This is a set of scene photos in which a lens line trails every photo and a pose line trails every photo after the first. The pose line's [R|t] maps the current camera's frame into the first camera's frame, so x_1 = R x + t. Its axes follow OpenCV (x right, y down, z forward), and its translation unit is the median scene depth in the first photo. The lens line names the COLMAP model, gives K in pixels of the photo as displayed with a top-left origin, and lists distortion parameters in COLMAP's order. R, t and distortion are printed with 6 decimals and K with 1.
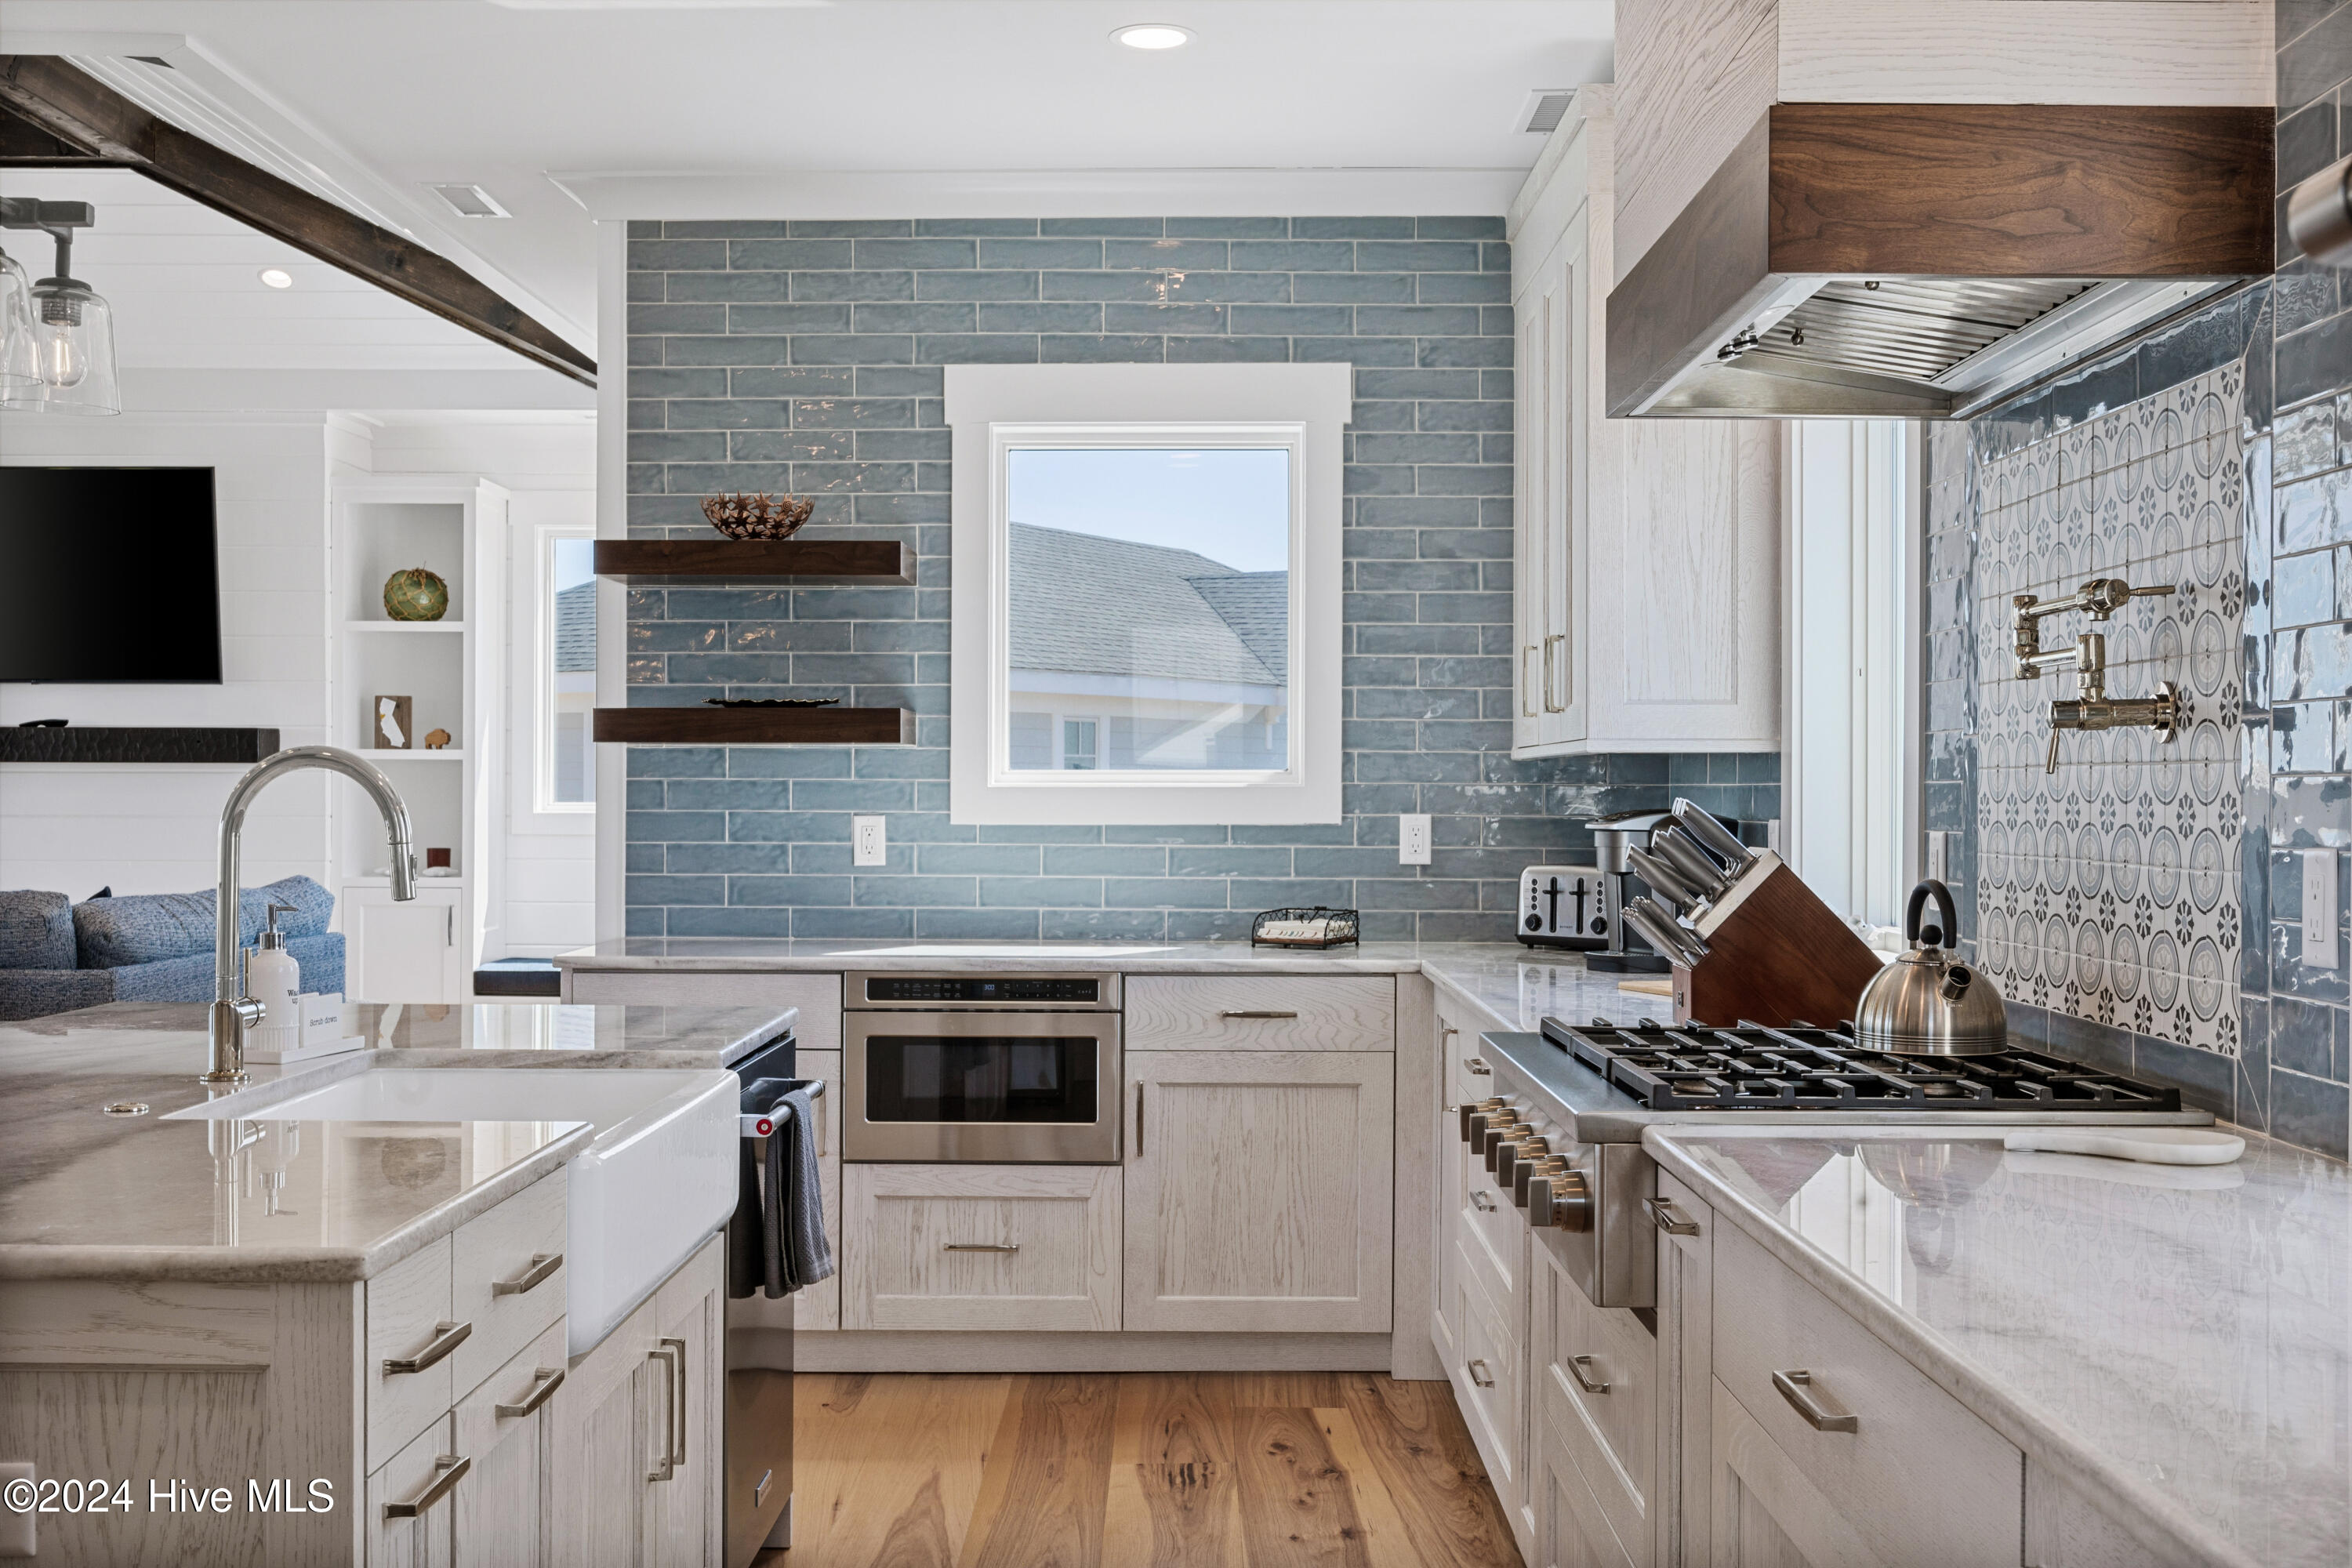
lens RADIAL K [[2585.4, 0, 1176.0], [0, 2585.4, 784.0], [0, 0, 1]] dist [-0.001646, 0.005917]
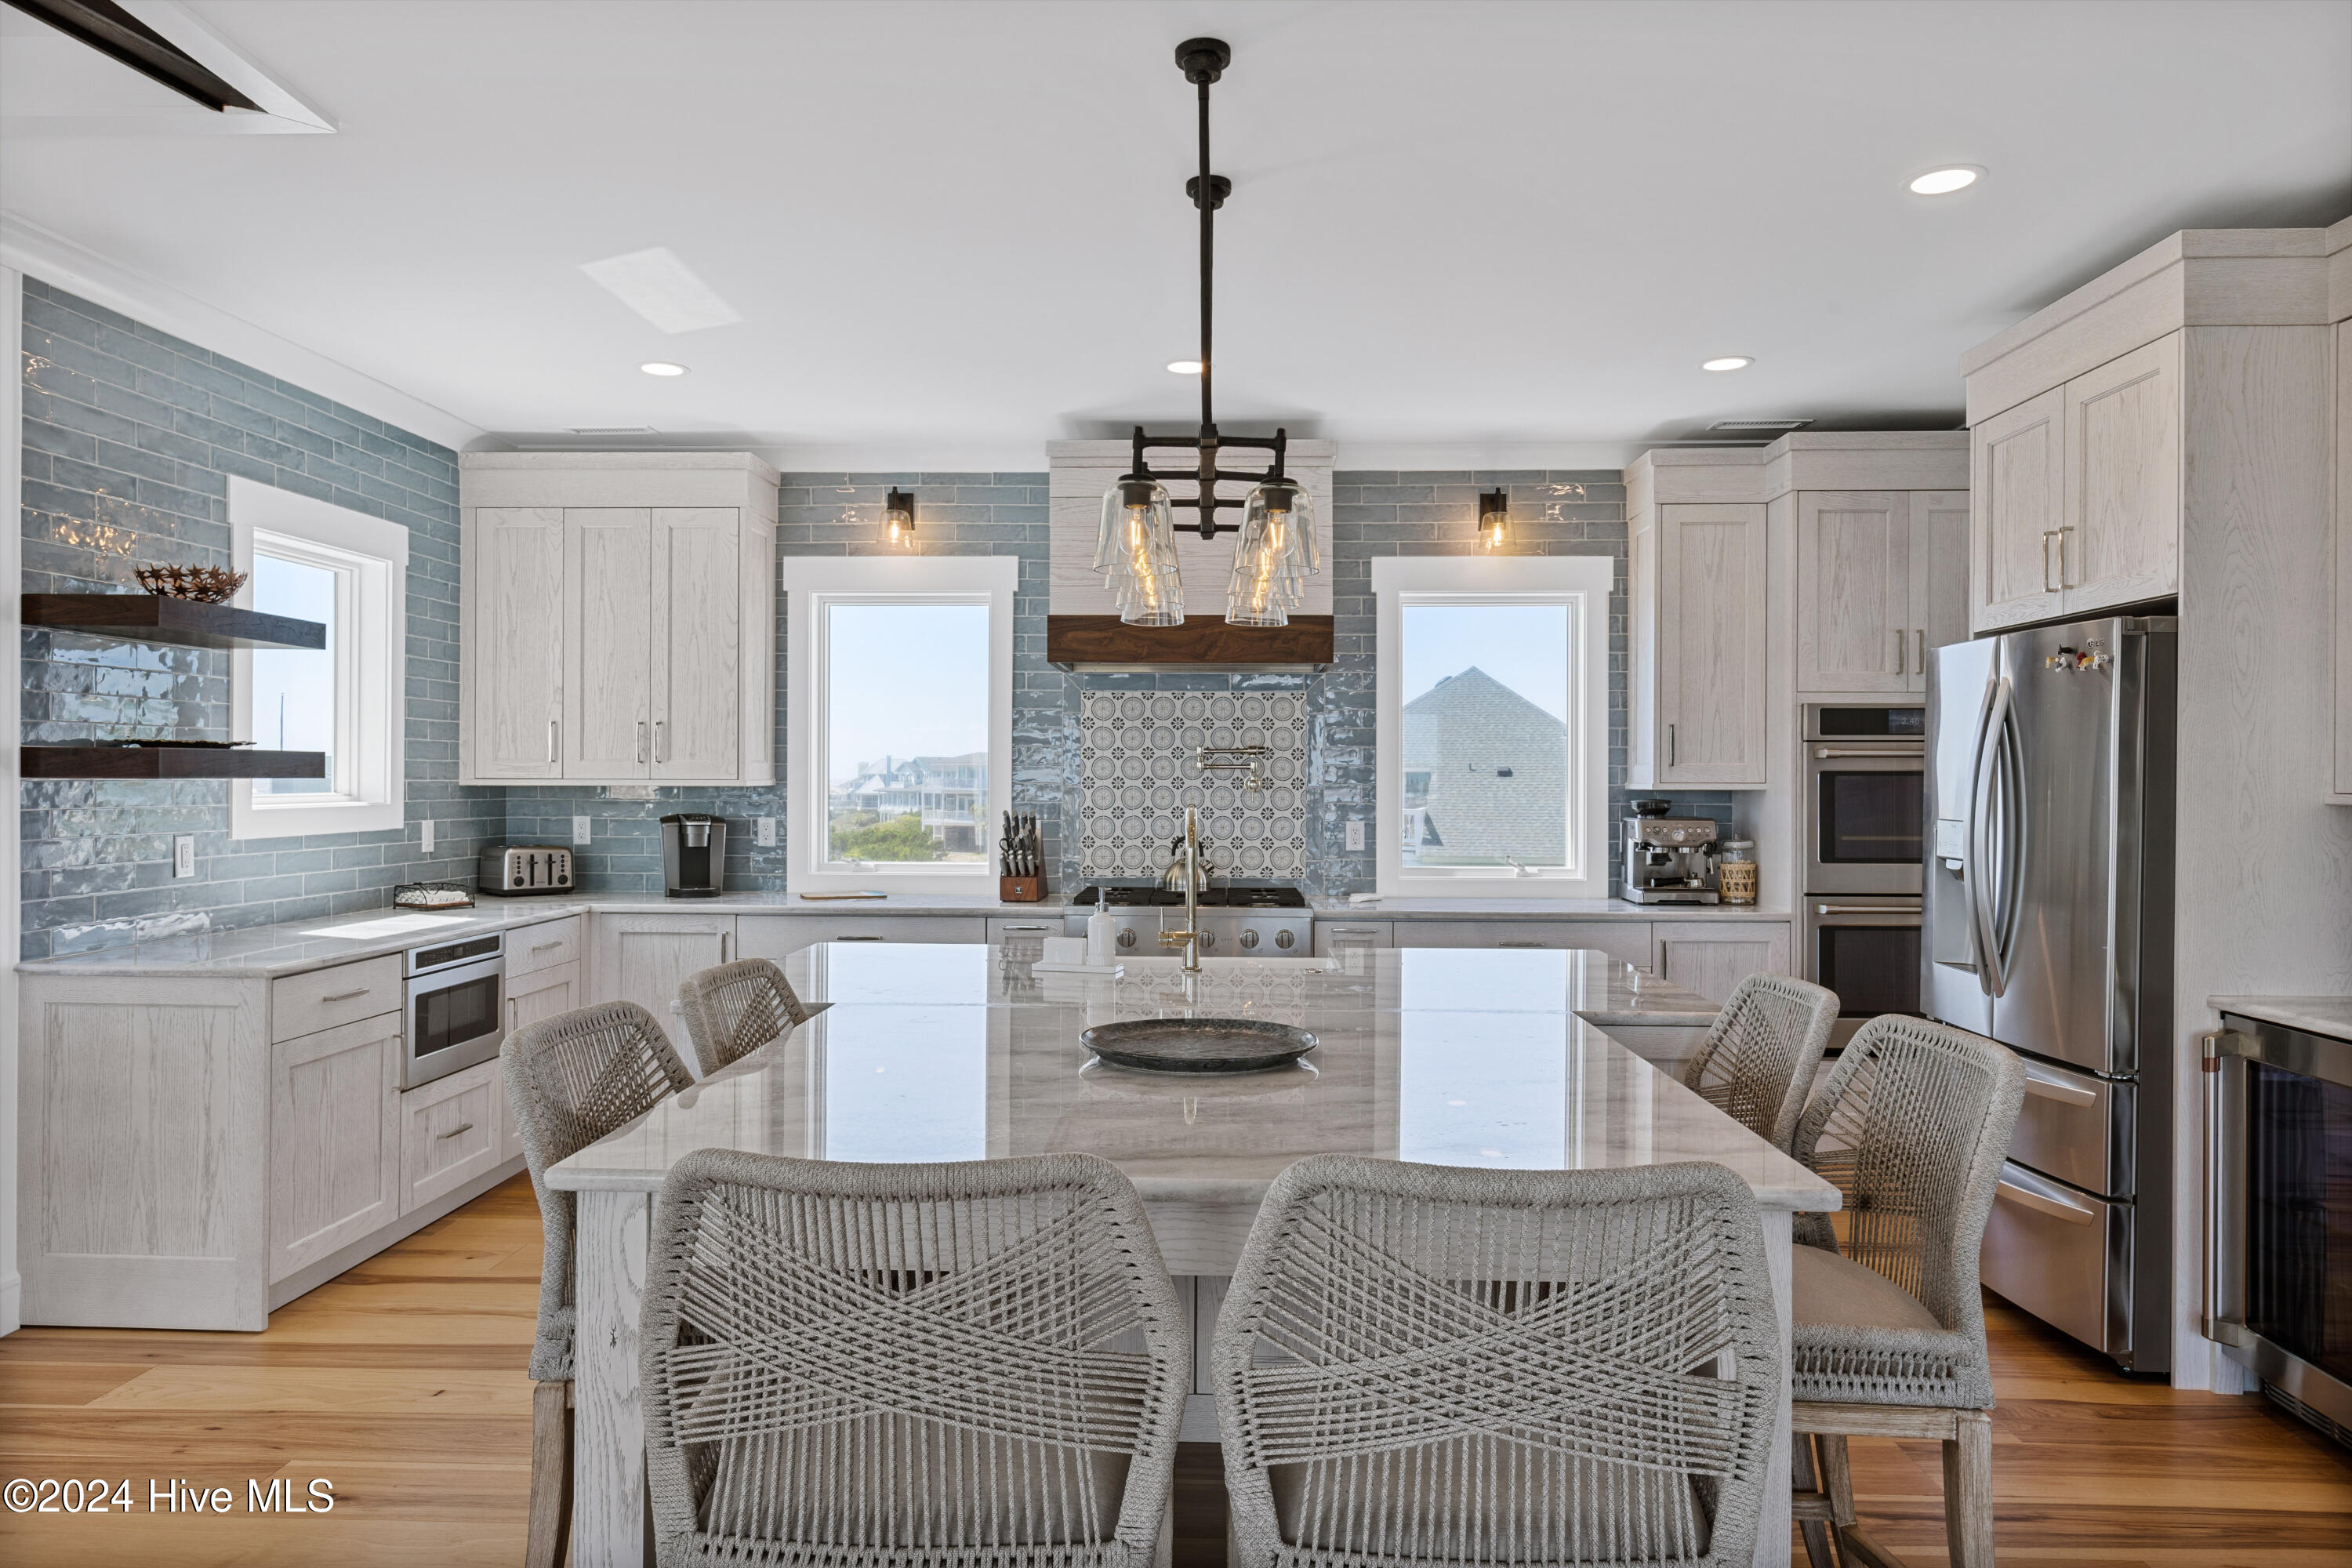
lens RADIAL K [[1511.9, 0, 1167.8], [0, 1511.9, 772.3], [0, 0, 1]] dist [0.013768, -0.000077]
pose [[0.024900, 0.000562, 0.999690, -0.897308], [-0.006363, 0.999980, -0.000403, -0.021973], [-0.999670, -0.006351, 0.024903, 0.576044]]
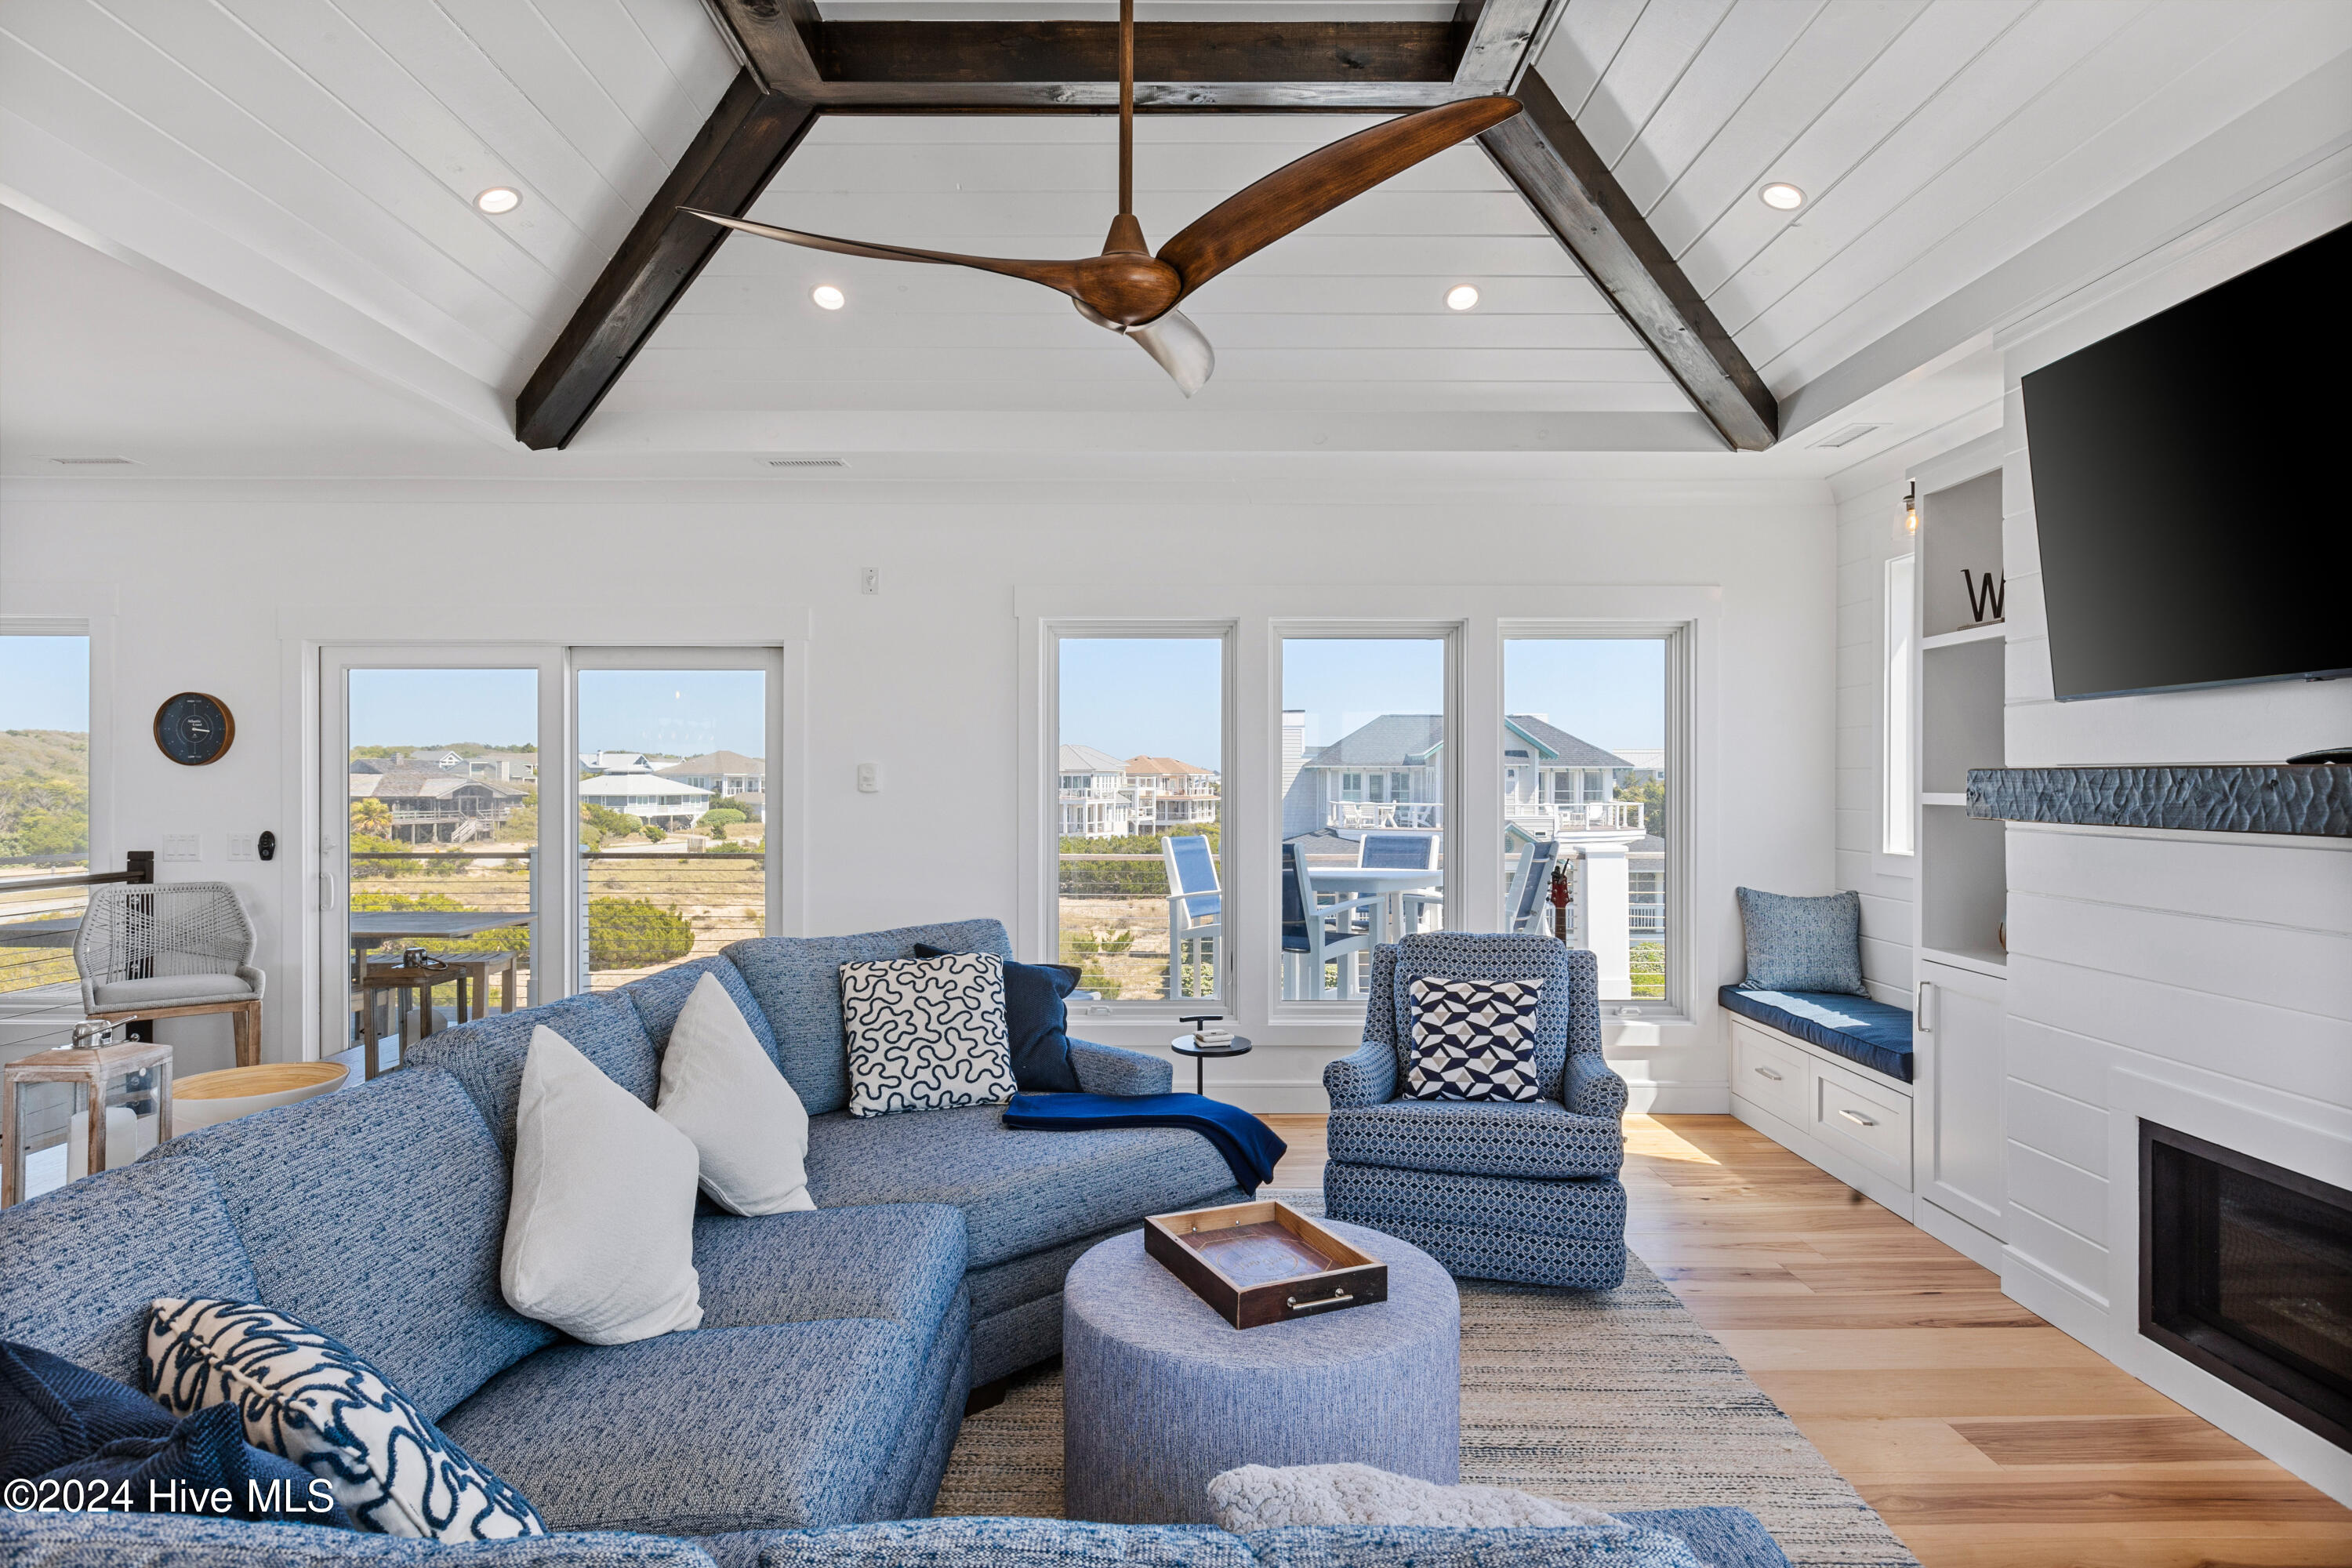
lens RADIAL K [[1247.3, 0, 1176.0], [0, 1247.3, 784.0], [0, 0, 1]] dist [0.000209, 0.000028]
pose [[0.018347, -0.000459, -0.999832, -0.343455], [0.000838, 1.000000, -0.000444, -0.032192], [0.999831, -0.000830, 0.018348, 1.351979]]
